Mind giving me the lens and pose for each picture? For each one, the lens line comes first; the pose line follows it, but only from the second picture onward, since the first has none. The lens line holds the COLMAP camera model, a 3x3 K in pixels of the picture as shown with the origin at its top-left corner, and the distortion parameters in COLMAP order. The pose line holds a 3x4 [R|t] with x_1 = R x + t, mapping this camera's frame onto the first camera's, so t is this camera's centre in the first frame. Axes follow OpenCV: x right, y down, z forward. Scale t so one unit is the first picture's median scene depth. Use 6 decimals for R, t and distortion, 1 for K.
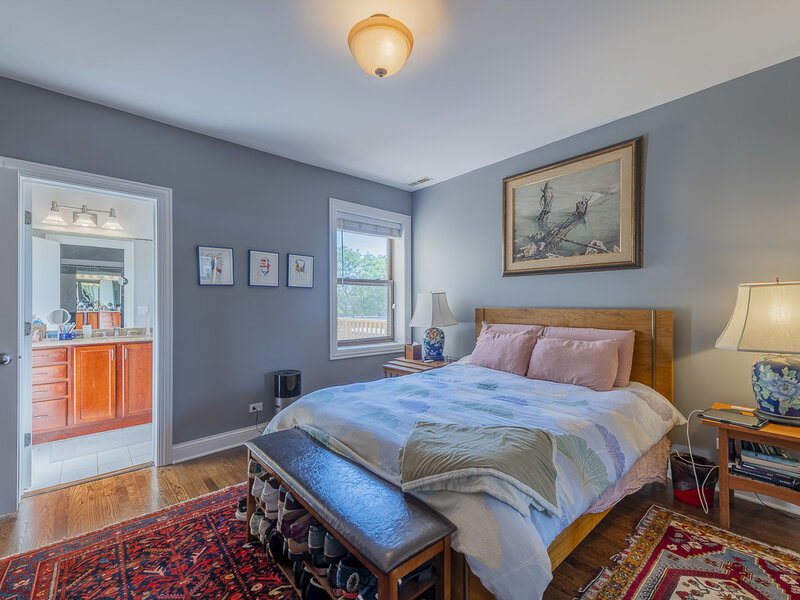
lens RADIAL K [[353.2, 0, 398.3], [0, 353.2, 304.3], [0, 0, 1]] dist [0.008553, -0.001199]
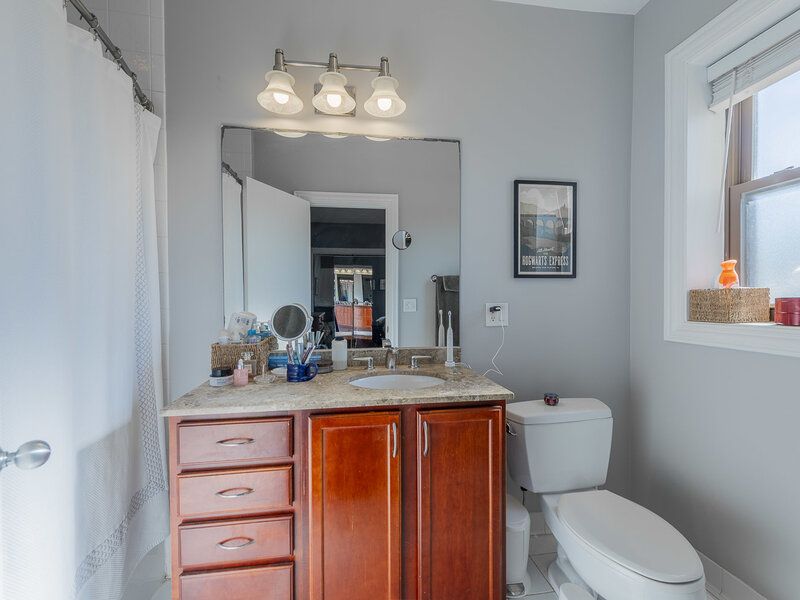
lens RADIAL K [[353.2, 0, 398.3], [0, 353.2, 304.3], [0, 0, 1]] dist [0.008553, -0.001199]
pose [[0.843489, 0.004742, -0.537125, -0.599625], [0.003781, 0.999884, 0.014765, 0.008066], [0.537133, -0.014485, 0.843373, 0.695231]]
